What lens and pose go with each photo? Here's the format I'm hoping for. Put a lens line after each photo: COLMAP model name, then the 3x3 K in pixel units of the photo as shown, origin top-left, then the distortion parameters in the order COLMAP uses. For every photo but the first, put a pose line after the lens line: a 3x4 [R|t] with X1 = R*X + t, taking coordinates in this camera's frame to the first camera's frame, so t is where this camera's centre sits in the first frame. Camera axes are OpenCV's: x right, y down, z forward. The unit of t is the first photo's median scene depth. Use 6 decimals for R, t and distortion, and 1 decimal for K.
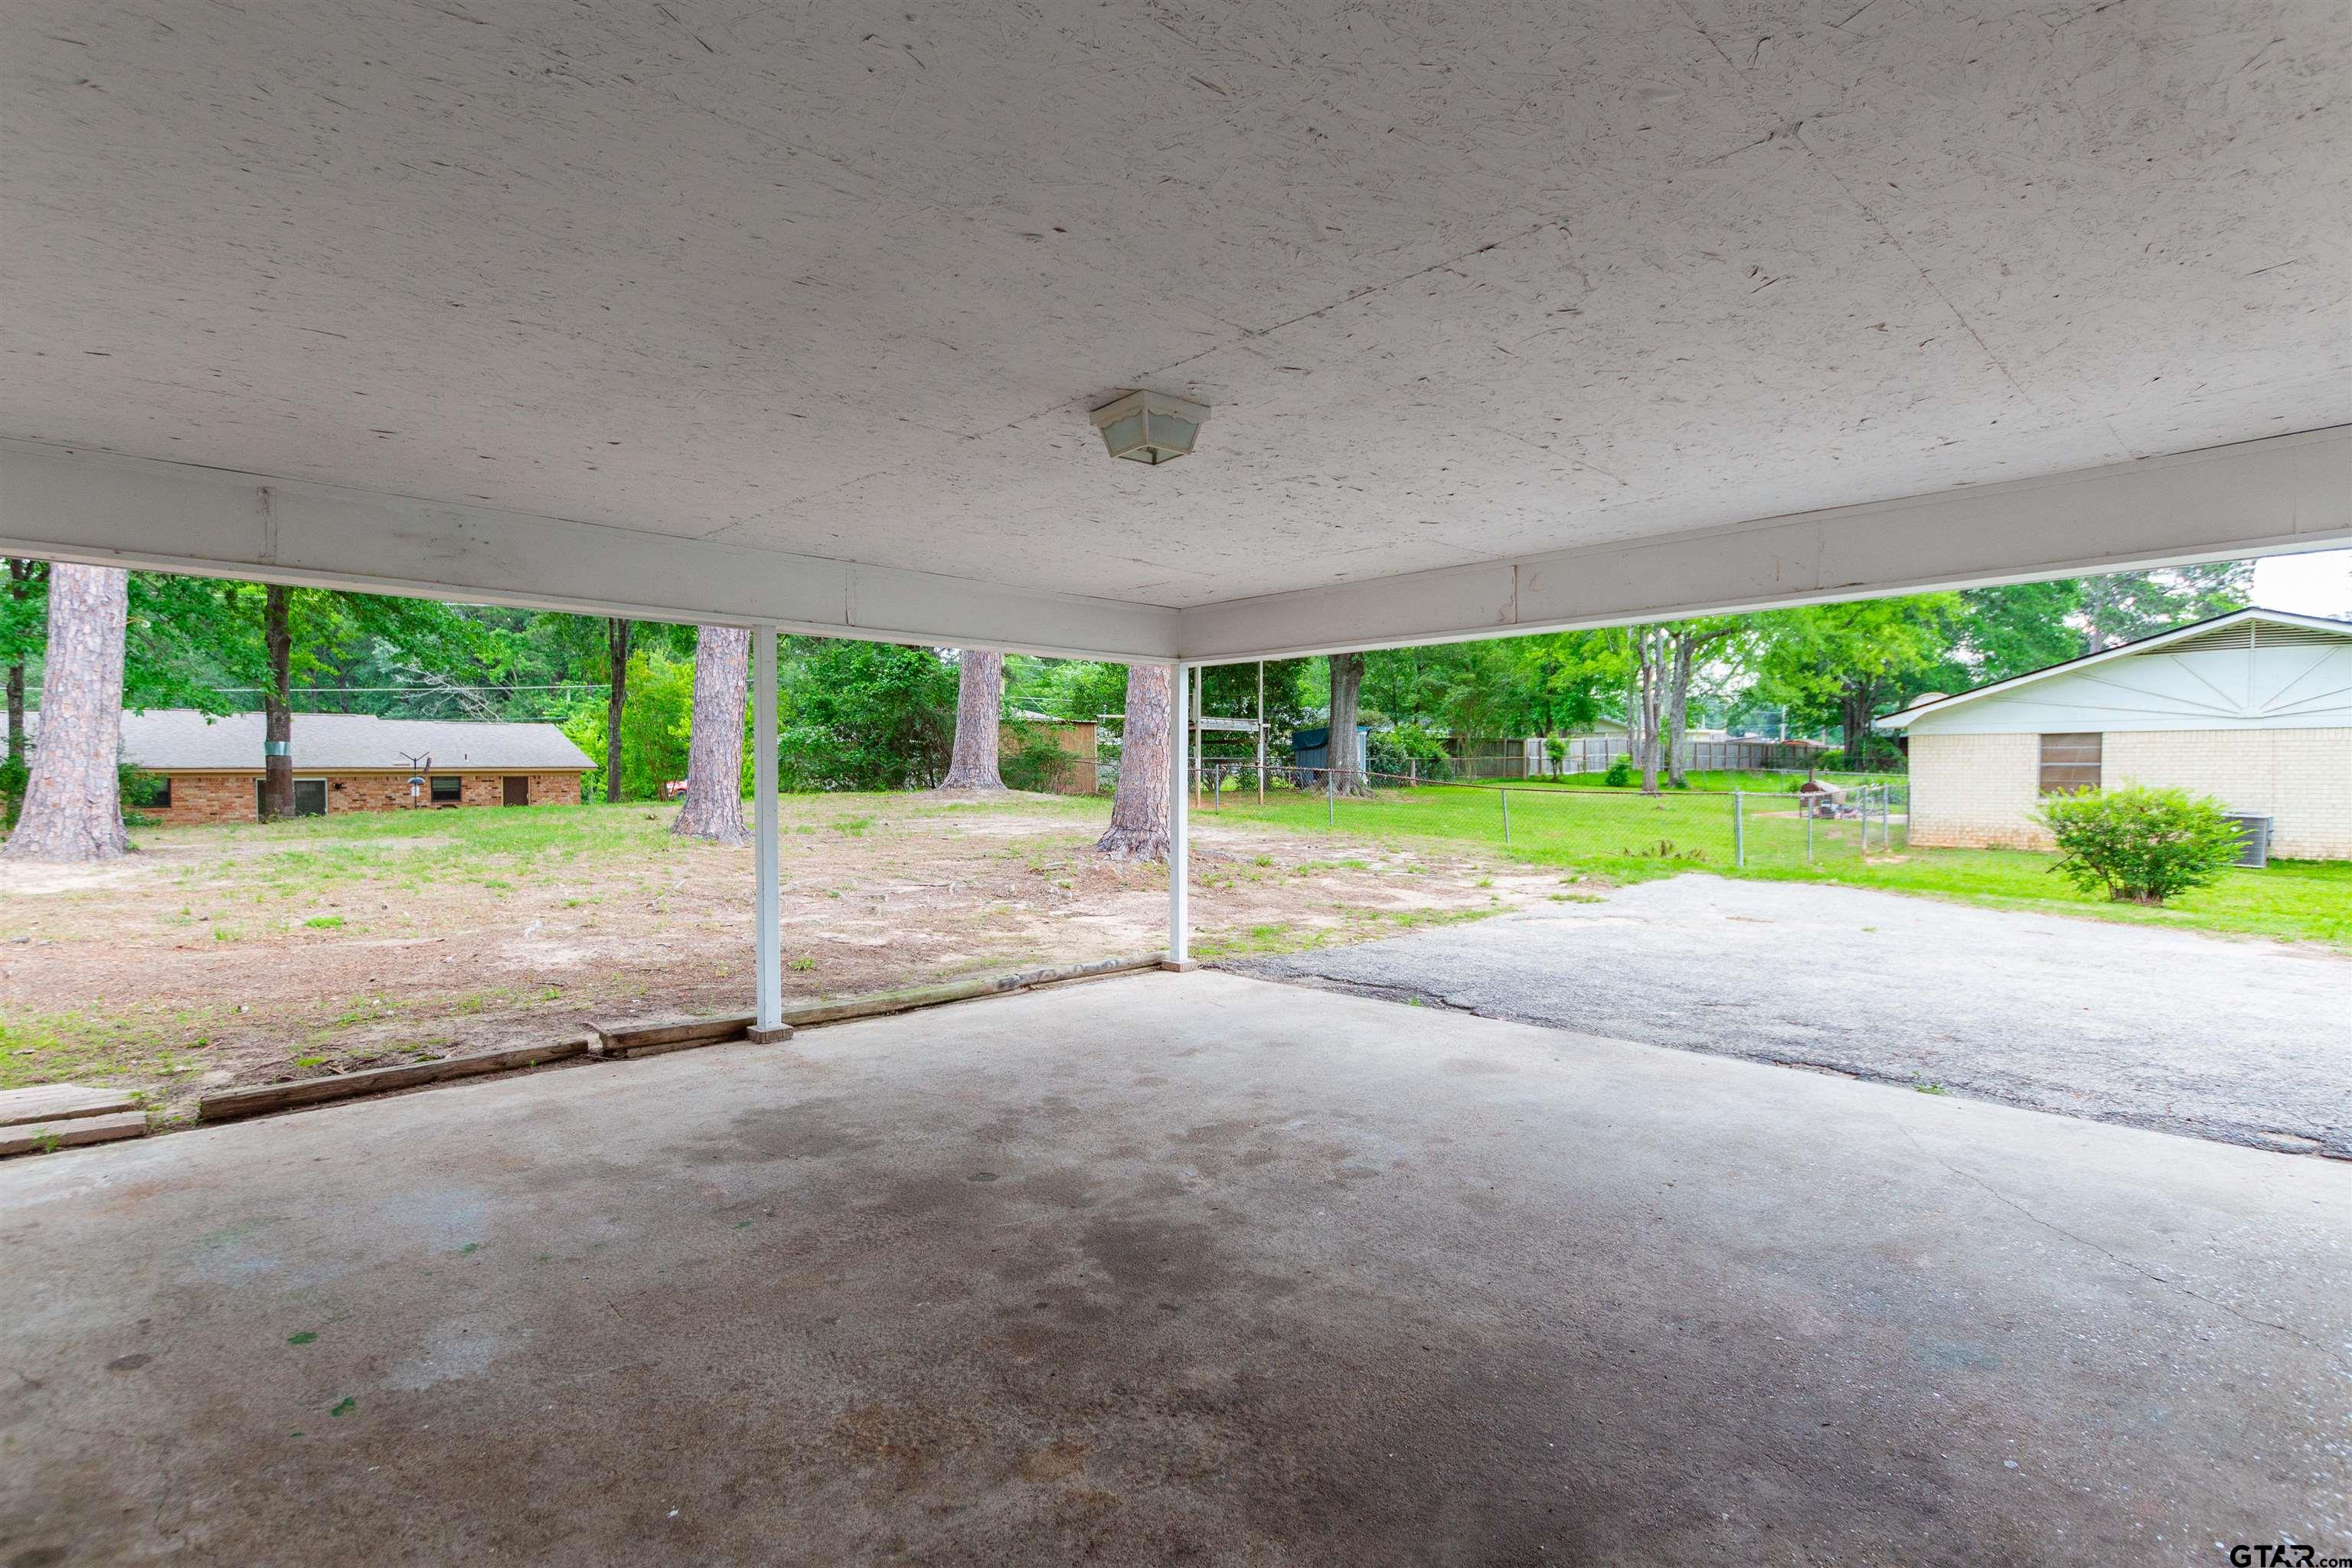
lens RADIAL K [[1160.2, 0, 1134.9], [0, 1160.2, 778.9], [0, 0, 1]] dist [-0.003087, -0.000611]
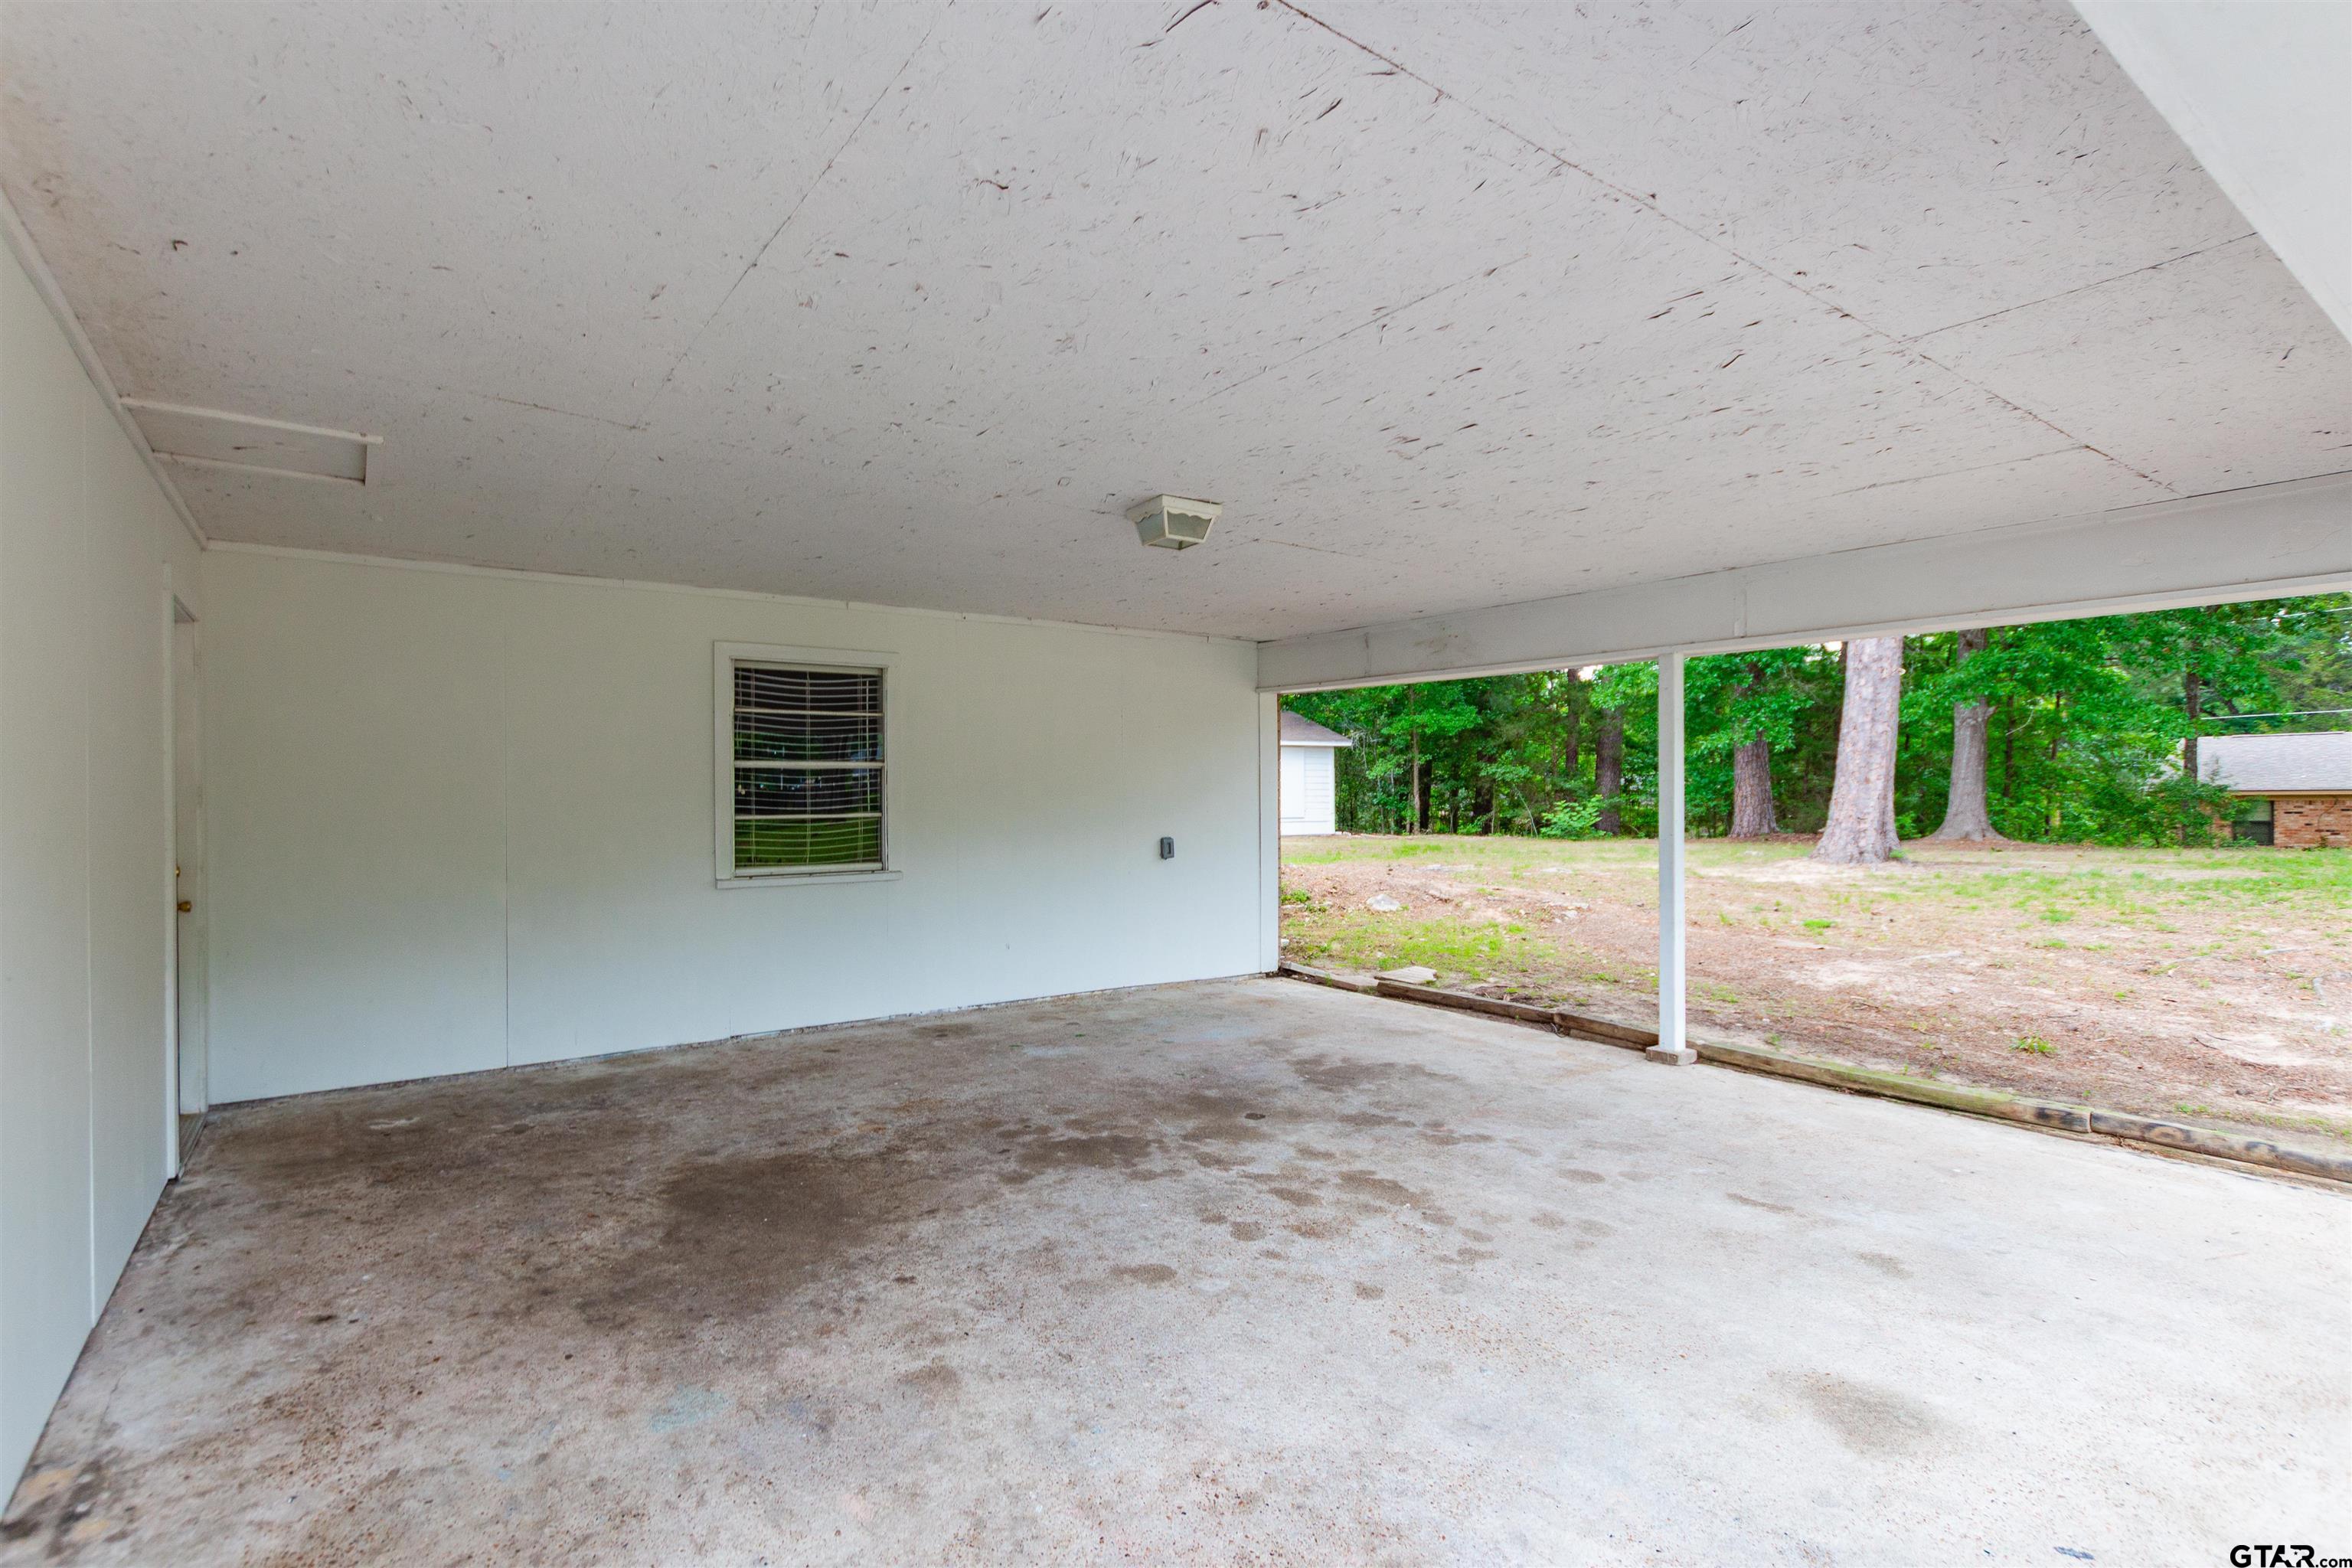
lens RADIAL K [[1122.6, 0, 1159.9], [0, 1122.6, 792.5], [0, 0, 1]] dist [-0.004729, -0.000878]
pose [[-0.141215, 0.000631, -0.989979, 1.069578], [-0.004982, 0.999987, 0.001348, -0.014613], [0.989966, 0.005122, -0.141210, 1.030083]]
